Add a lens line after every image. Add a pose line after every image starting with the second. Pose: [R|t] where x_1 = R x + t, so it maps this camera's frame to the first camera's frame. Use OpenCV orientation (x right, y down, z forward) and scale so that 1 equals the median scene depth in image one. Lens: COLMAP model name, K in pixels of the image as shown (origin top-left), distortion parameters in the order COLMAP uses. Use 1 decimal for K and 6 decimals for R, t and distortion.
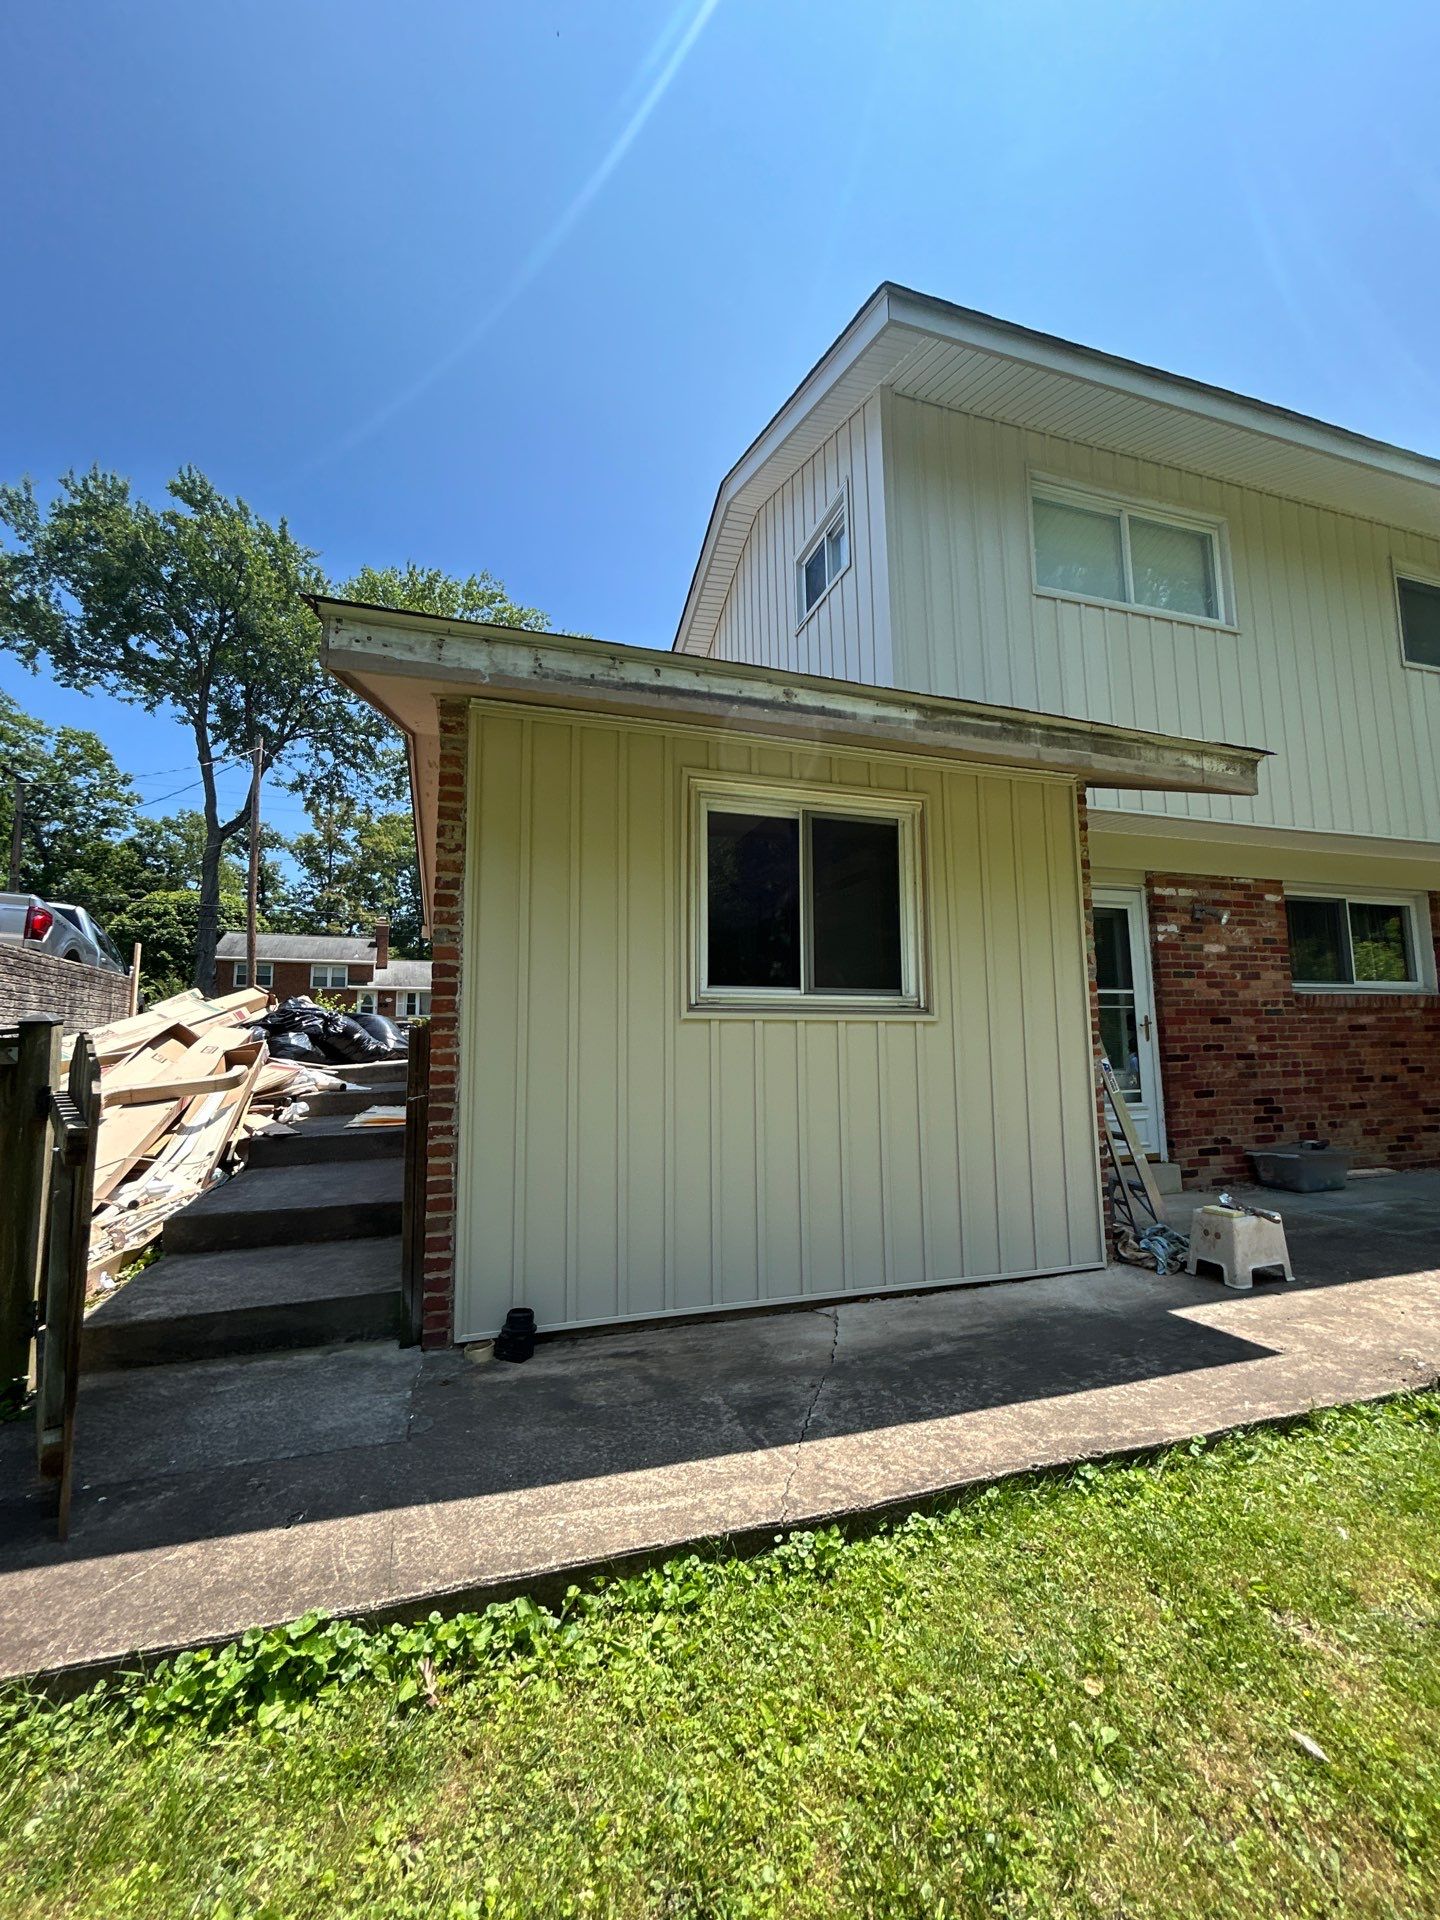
lens RADIAL K [[773.3, 0, 722.4], [0, 773.3, 956.1], [0, 0, 1]] dist [-0.002865, 0.001896]
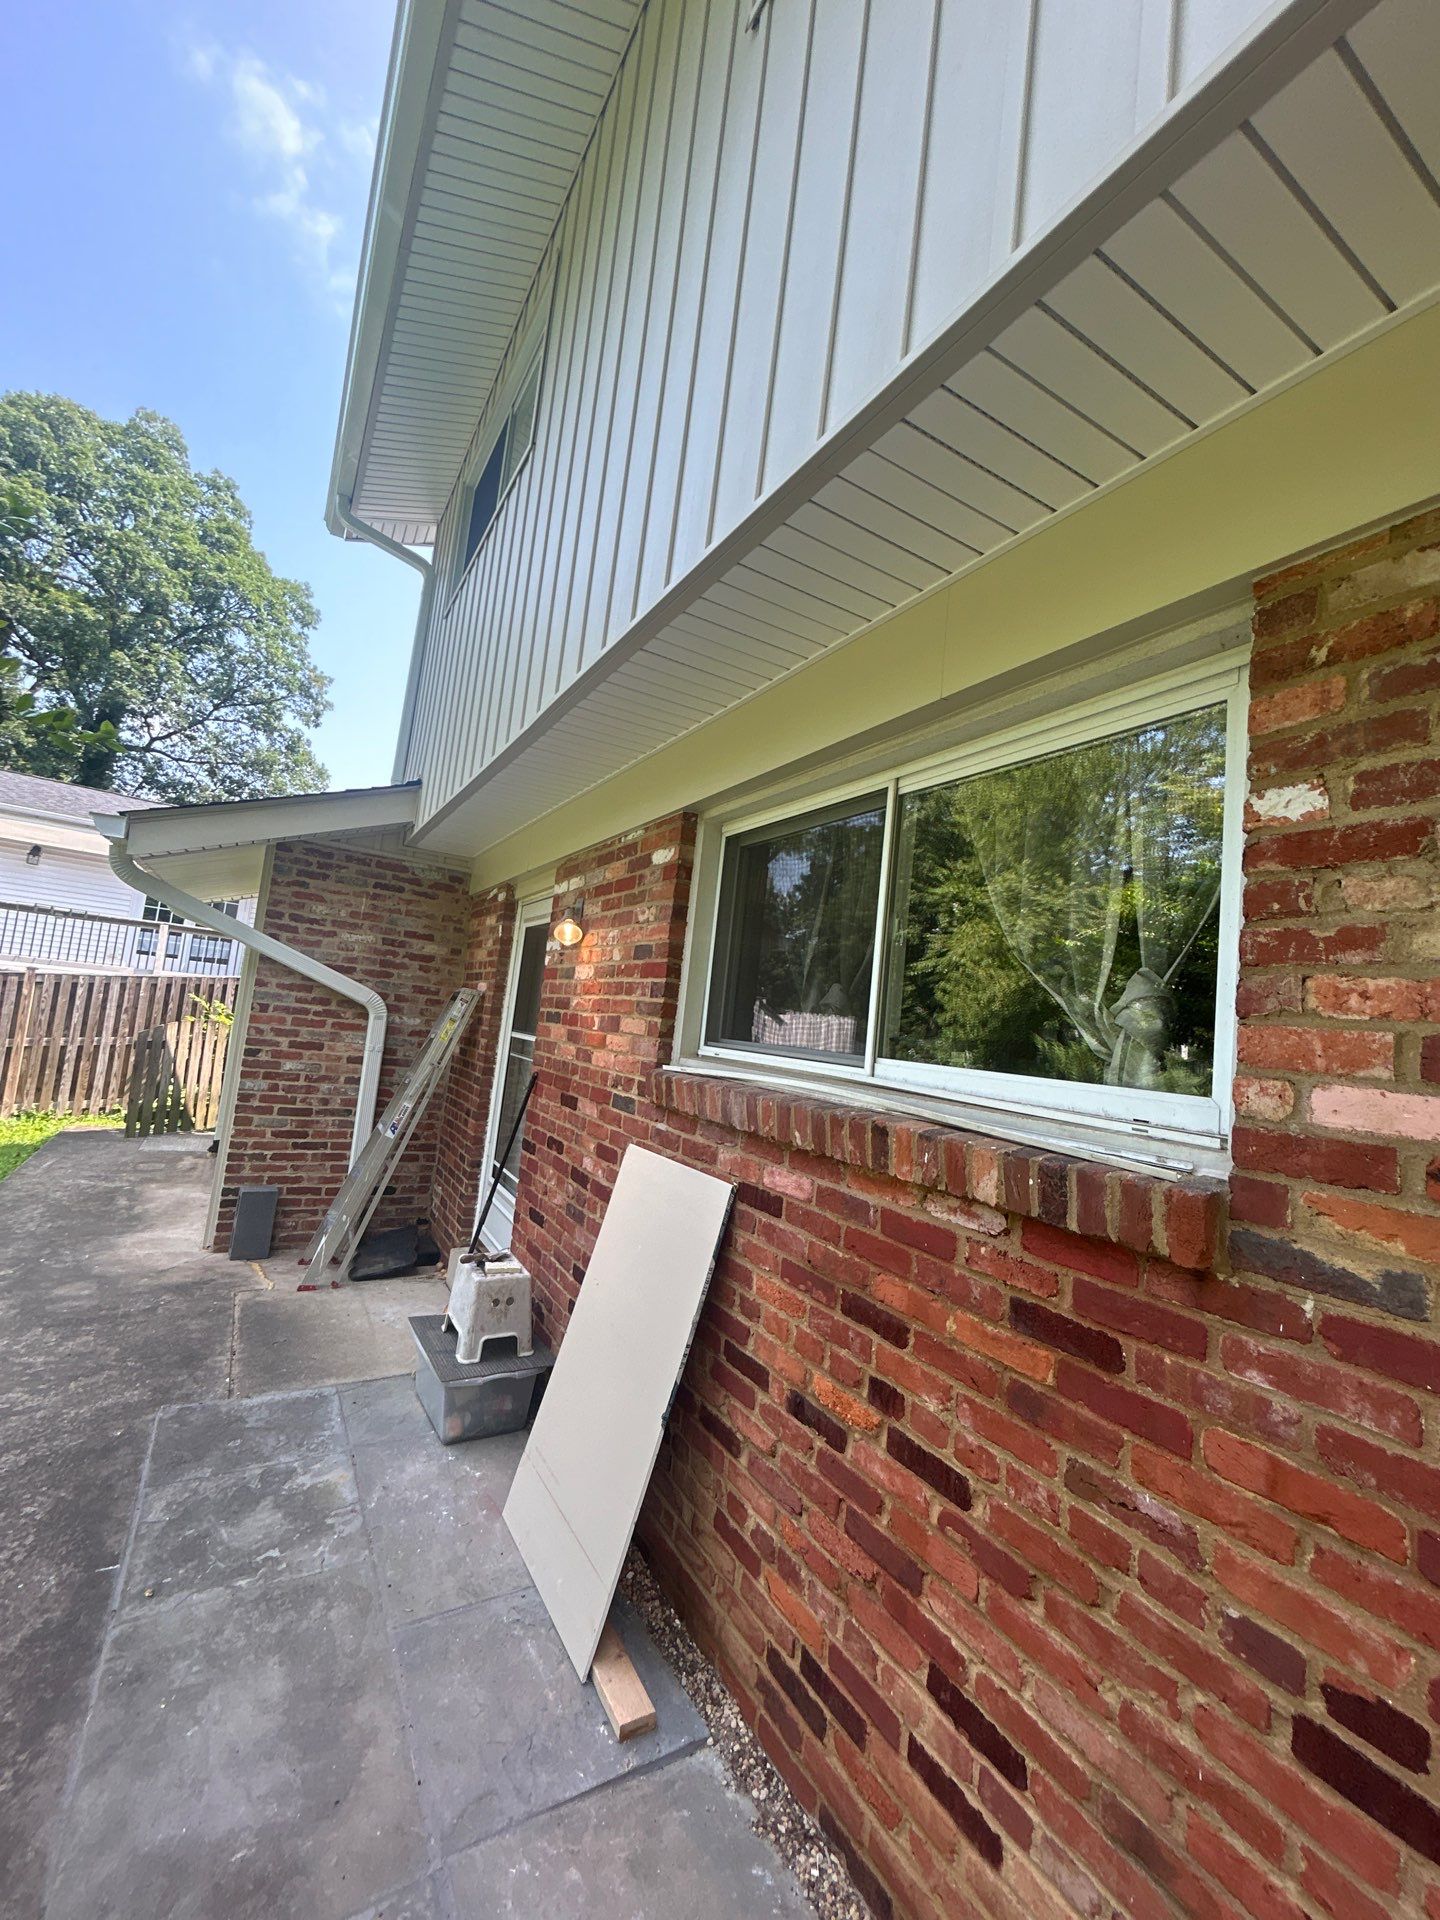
lens RADIAL K [[773.3, 0, 718.1], [0, 773.3, 958.9], [0, 0, 1]] dist [-0.002865, 0.001896]
pose [[0.227951, -0.055047, -0.972115, 1.232942], [0.002930, 0.998435, -0.055850, 0.011985], [0.973668, 0.009883, 0.227756, 0.984451]]
